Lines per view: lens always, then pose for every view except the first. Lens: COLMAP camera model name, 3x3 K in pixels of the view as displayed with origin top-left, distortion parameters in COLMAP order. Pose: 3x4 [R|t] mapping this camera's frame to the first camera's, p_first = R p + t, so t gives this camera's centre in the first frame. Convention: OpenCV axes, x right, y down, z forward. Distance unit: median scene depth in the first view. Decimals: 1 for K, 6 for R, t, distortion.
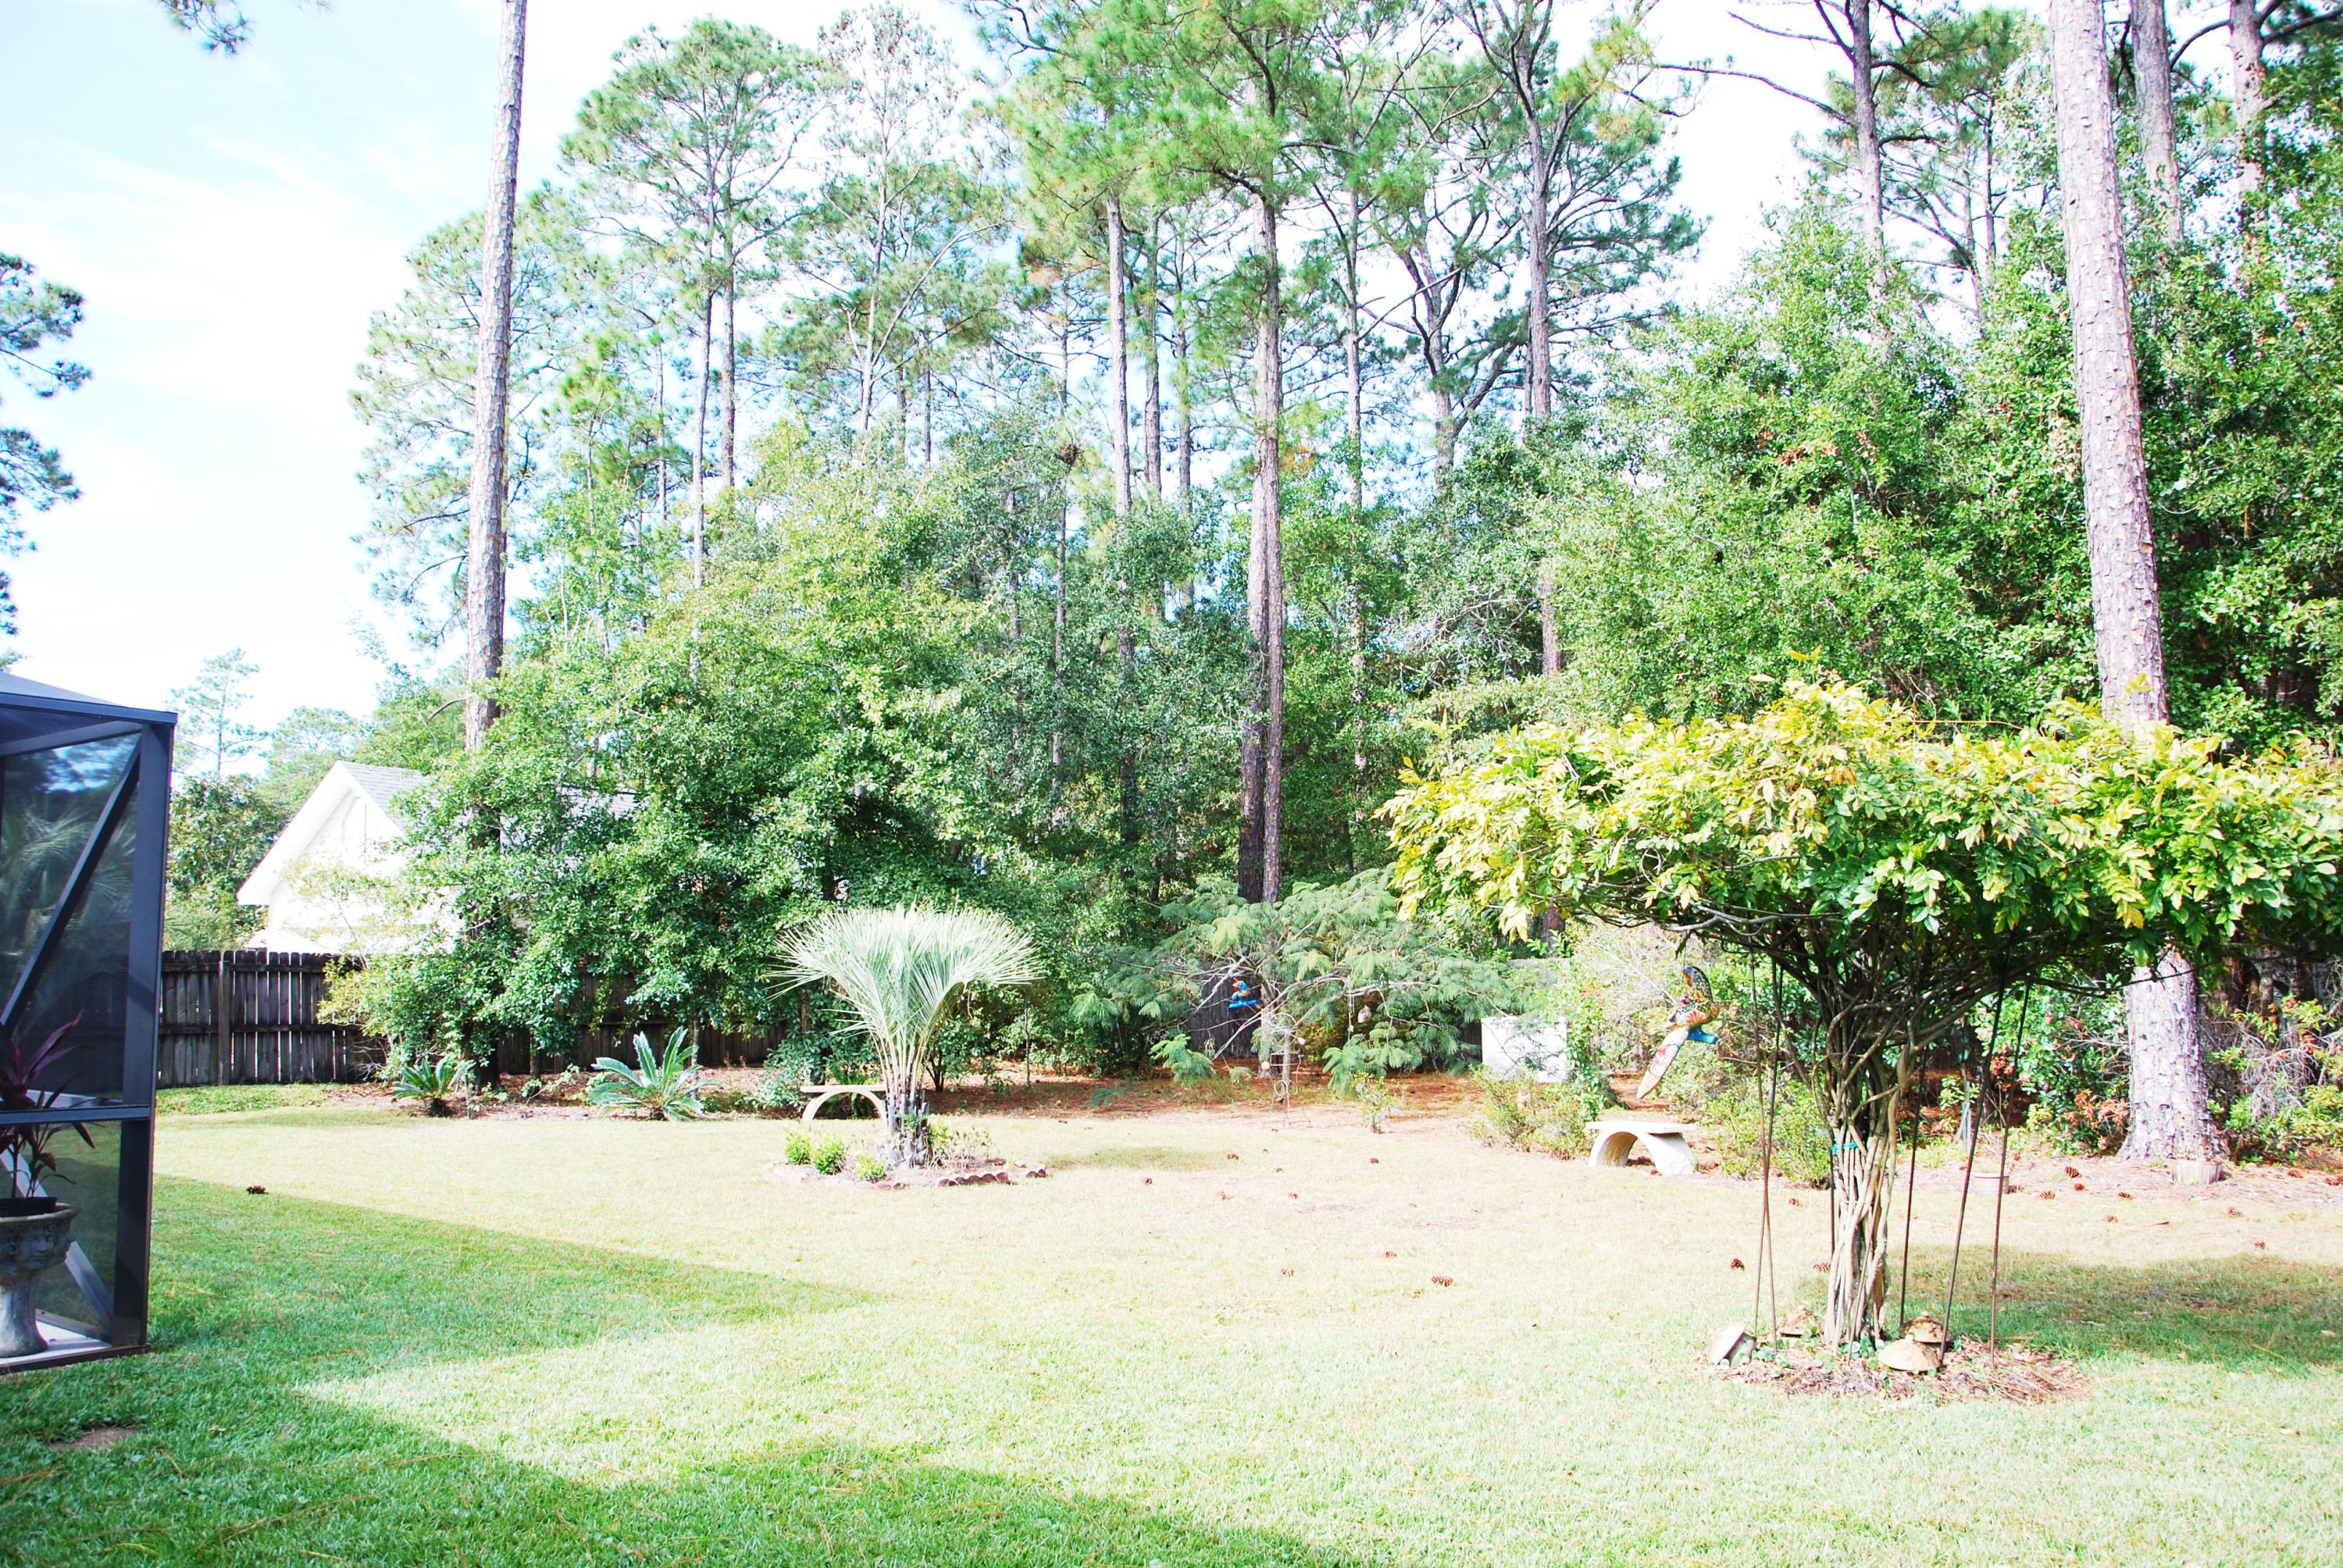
lens RADIAL K [[1836.1, 0, 1172.7], [0, 1836.1, 803.6], [0, 0, 1]] dist [-0.156458, 0.122668]
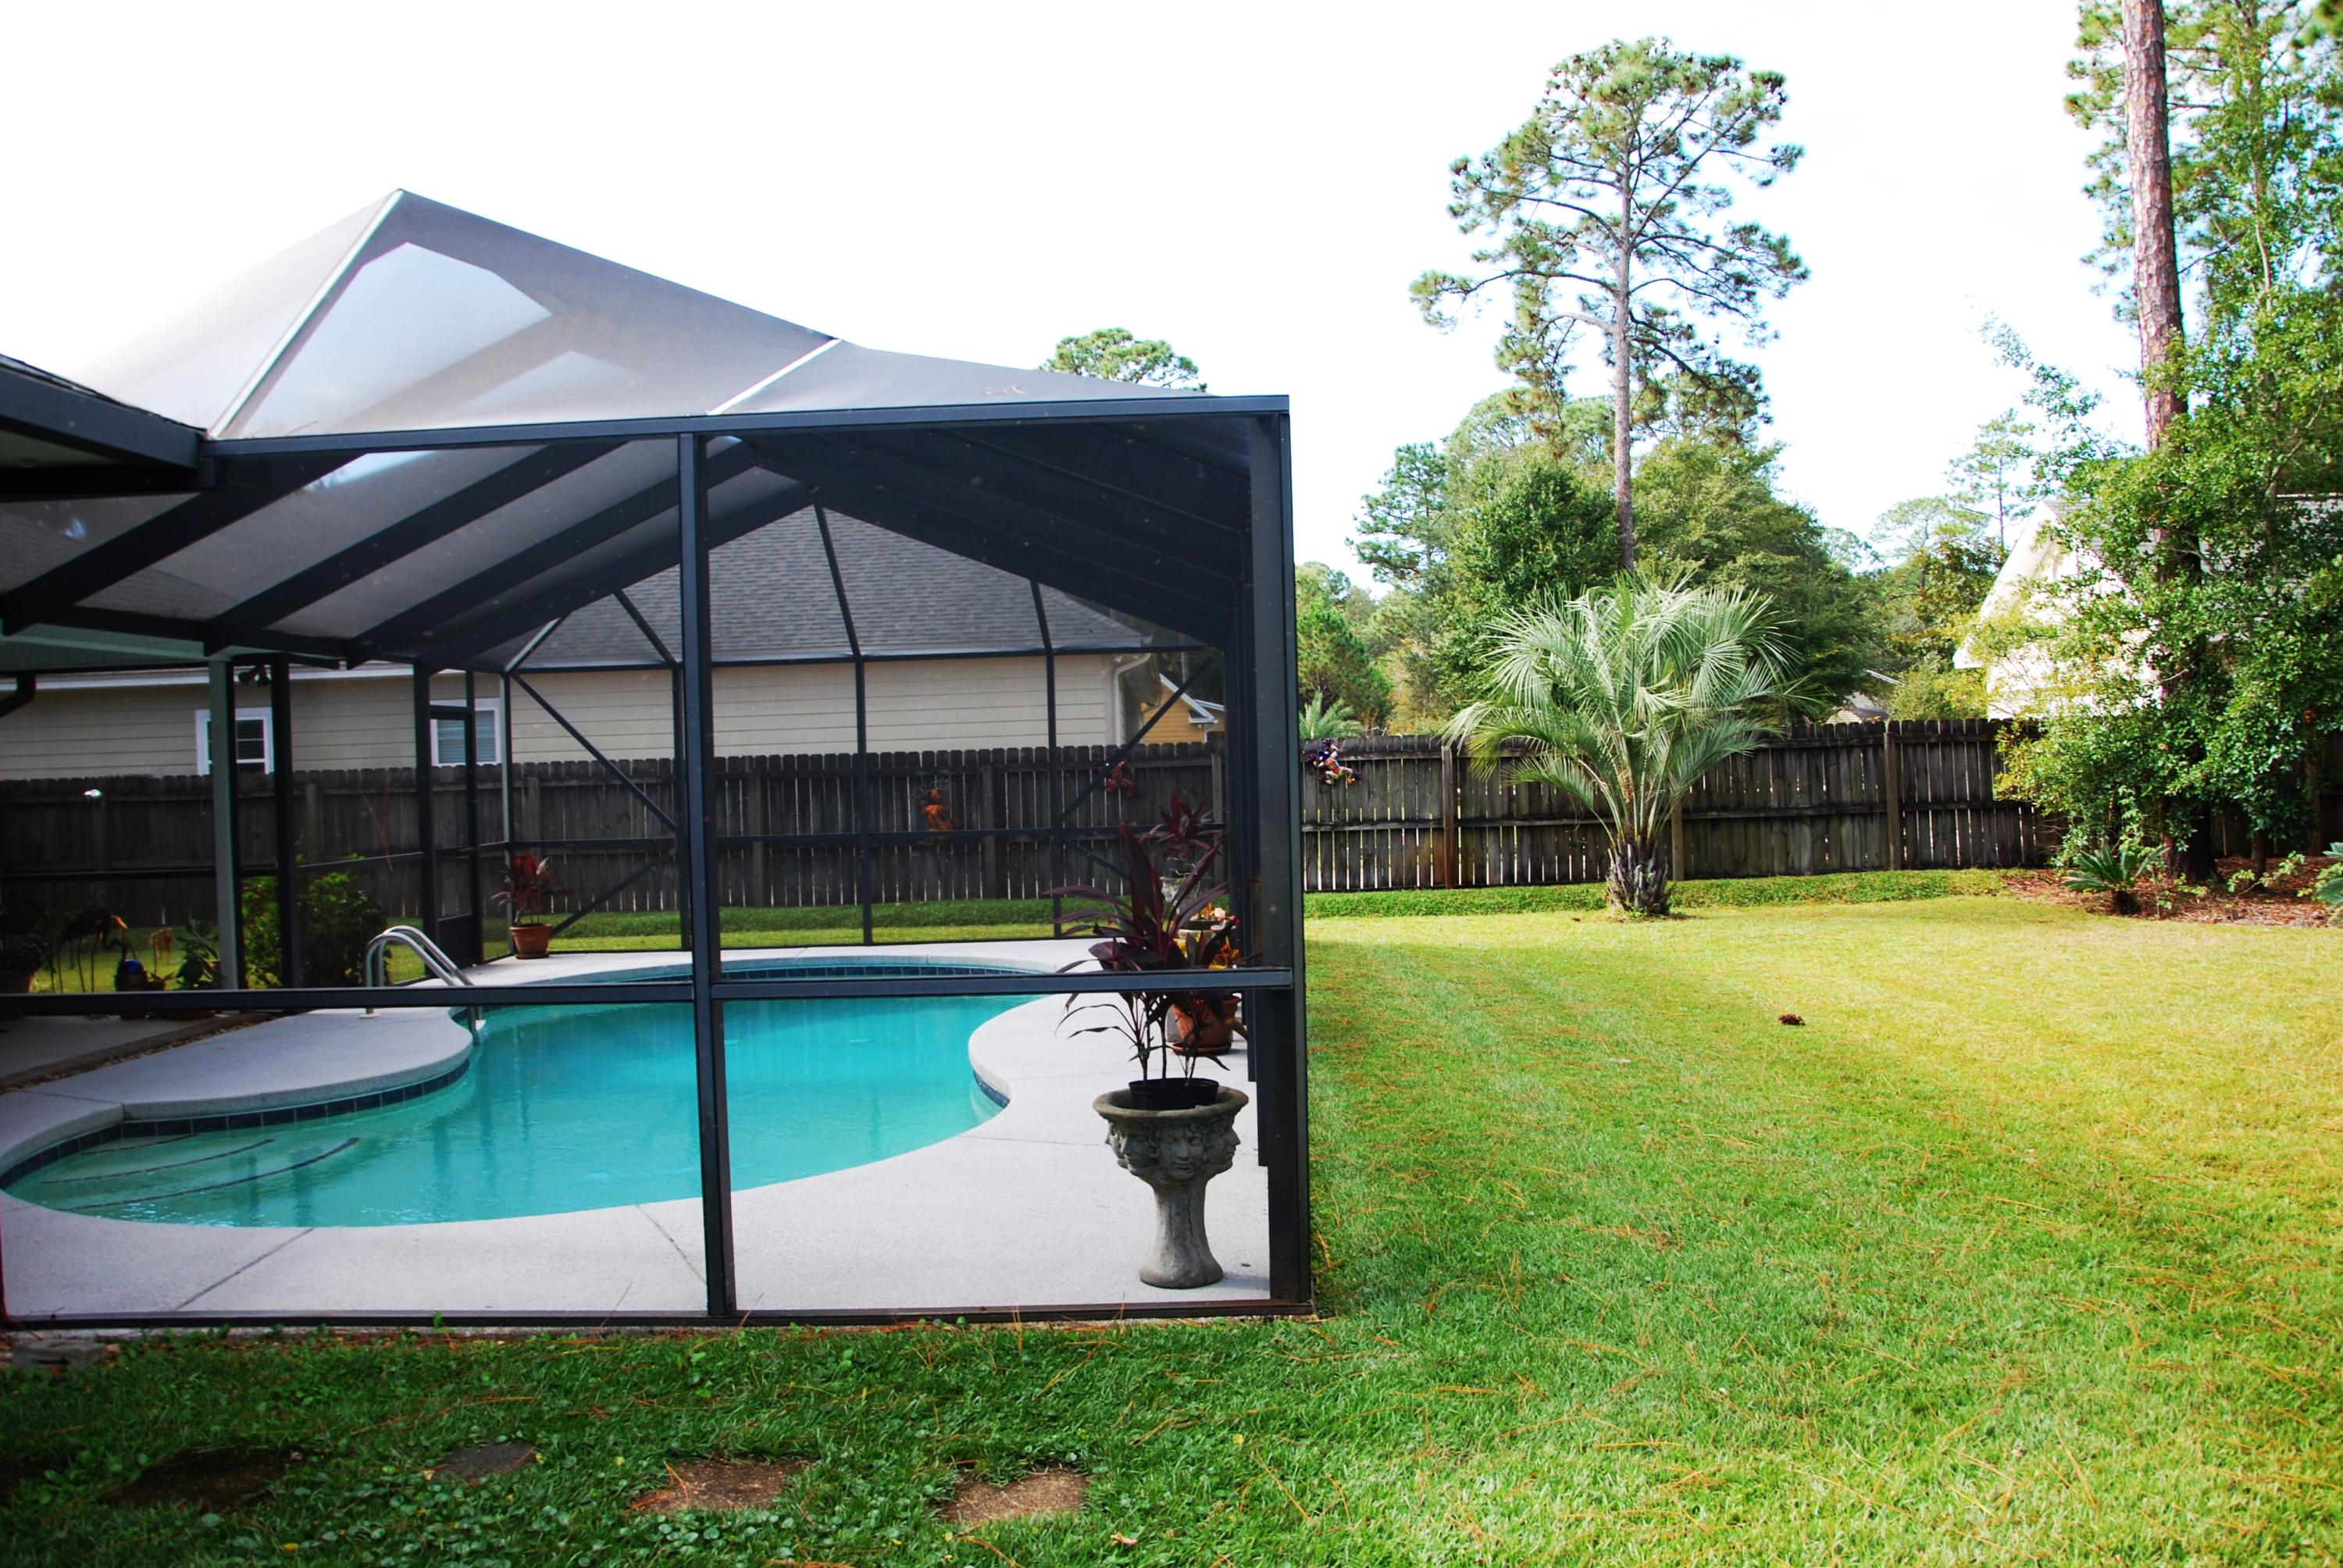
lens RADIAL K [[1836.1, 0, 1172.7], [0, 1836.1, 803.6], [0, 0, 1]] dist [-0.156458, 0.122668]
pose [[0.583753, 0.001178, -0.811931, -0.006794], [0.106853, 0.991190, 0.078261, 0.014416], [0.804870, -0.132442, 0.578484, 0.173489]]
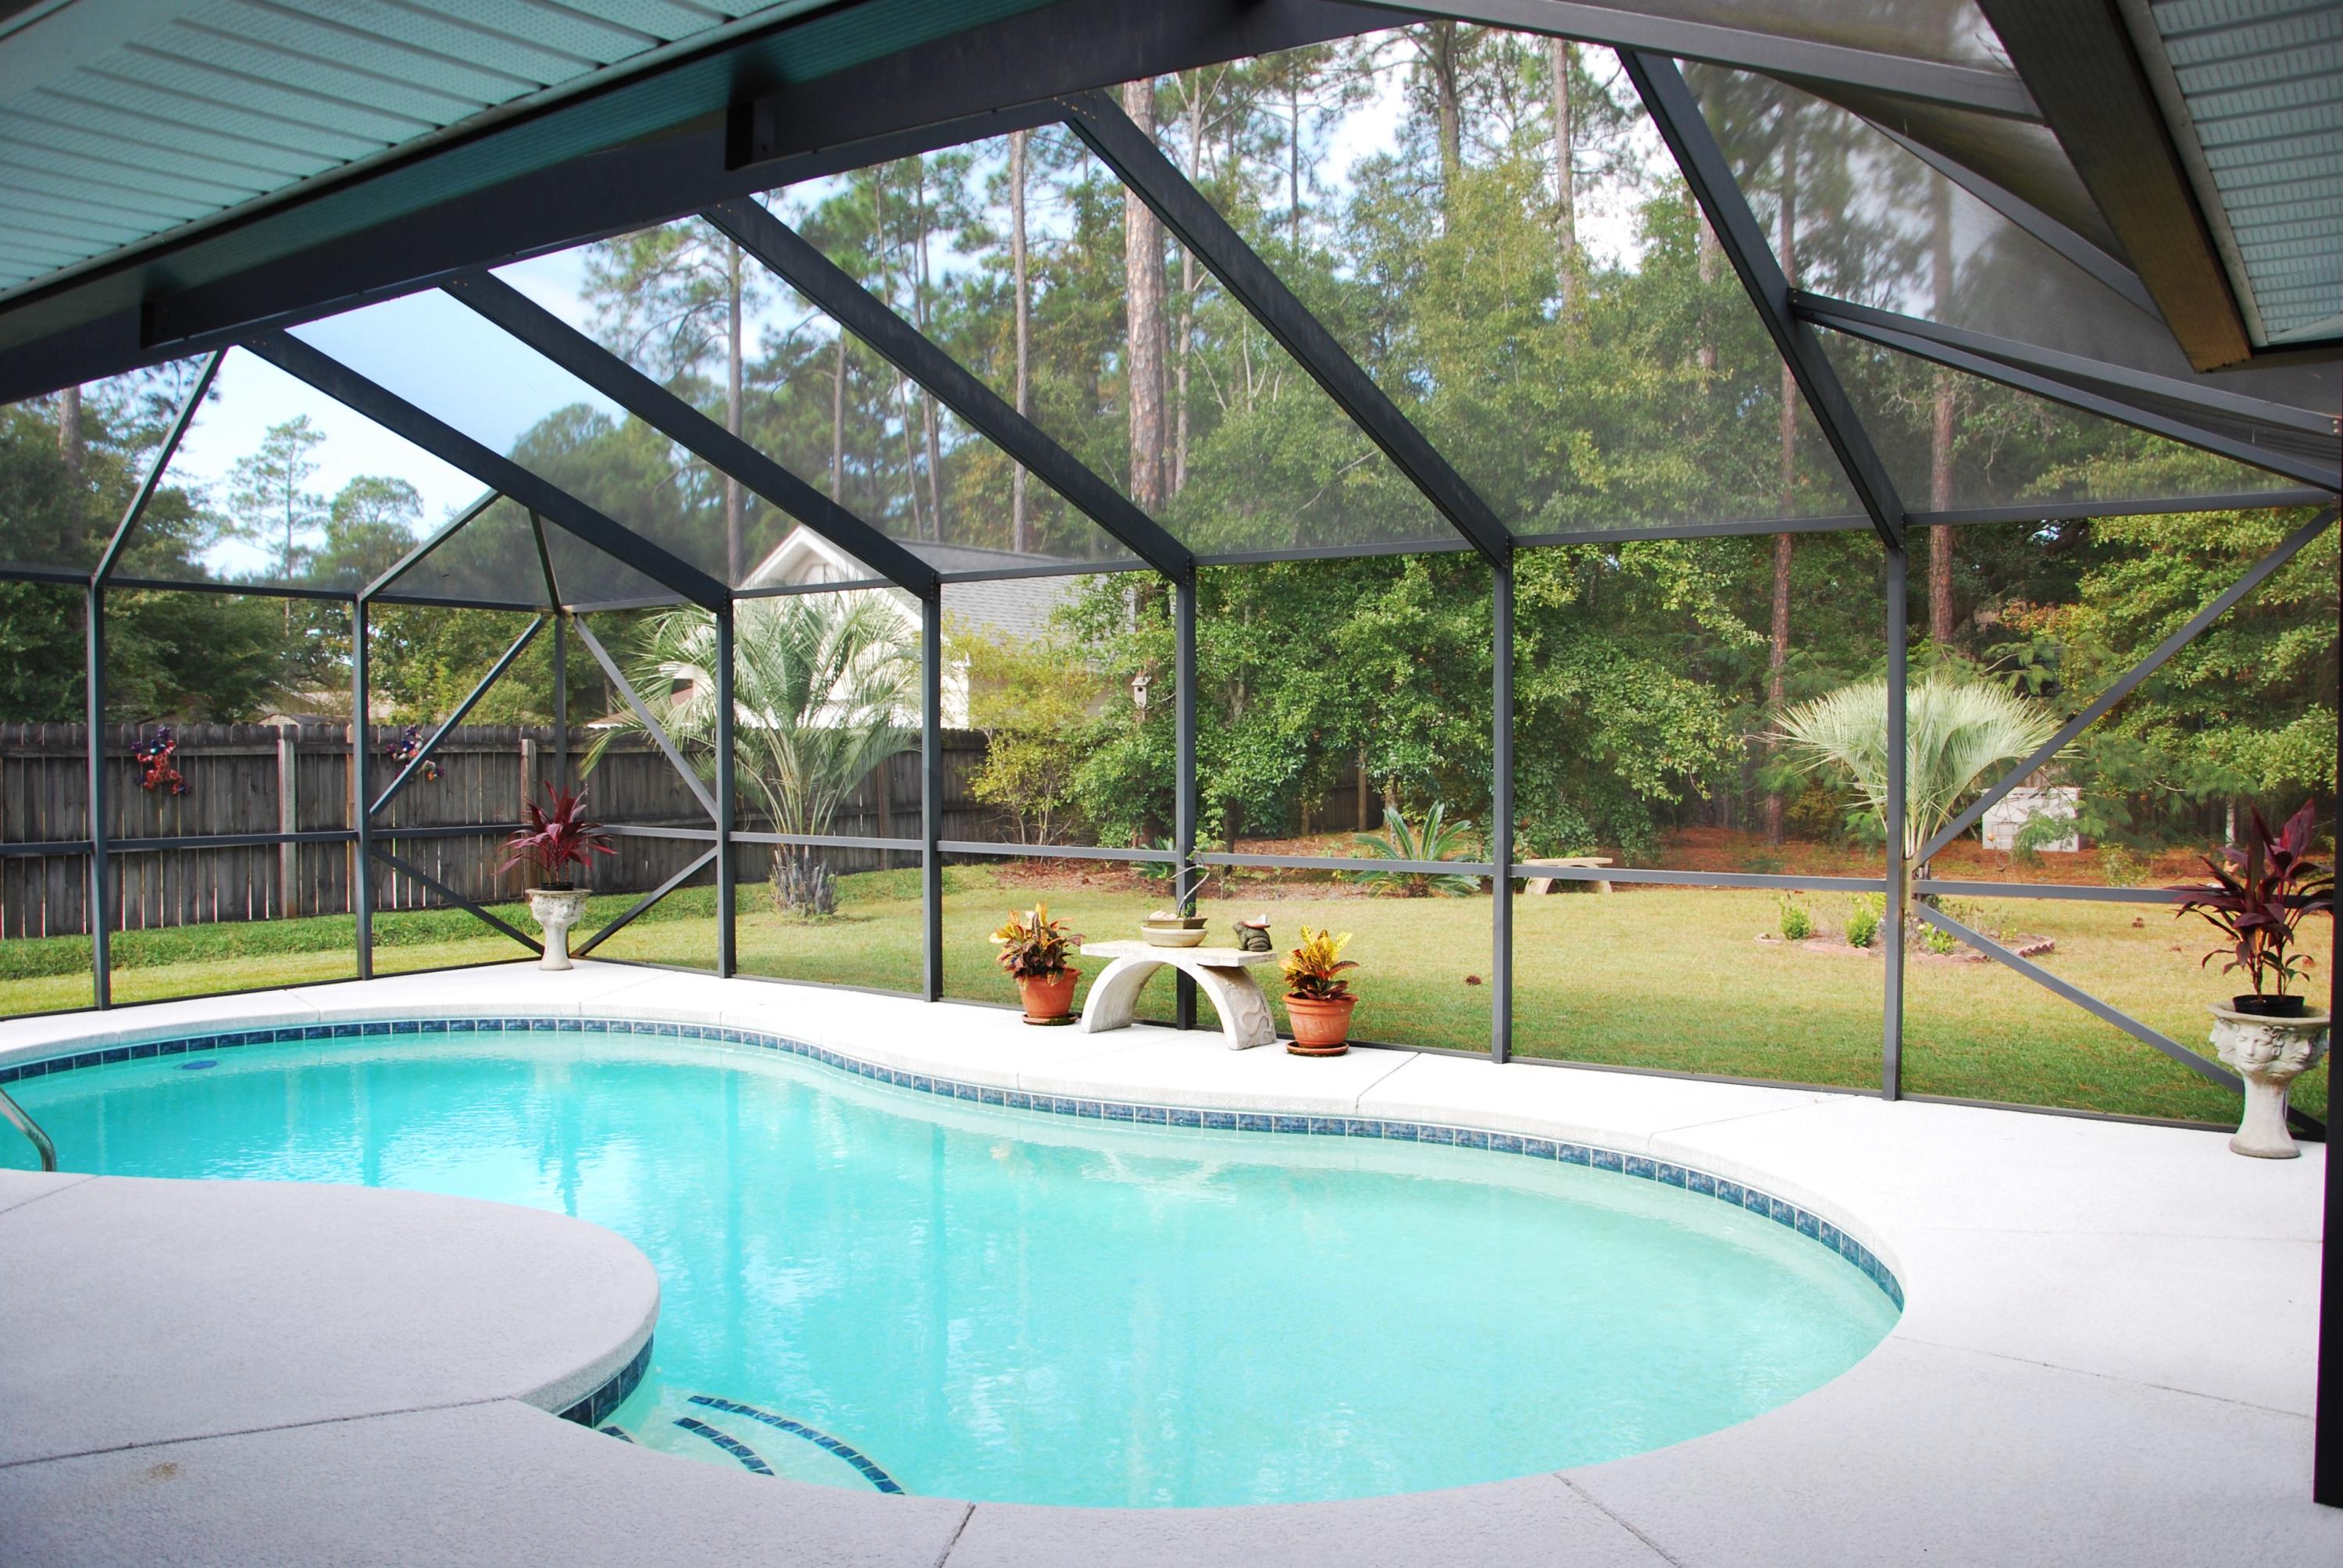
lens RADIAL K [[1836.1, 0, 1172.7], [0, 1836.1, 803.6], [0, 0, 1]] dist [-0.156458, 0.122668]
pose [[0.999796, -0.001357, 0.020134, -0.400118], [-0.001193, 0.992013, 0.126130, -0.000019], [-0.020145, -0.126129, 0.991809, 0.022043]]
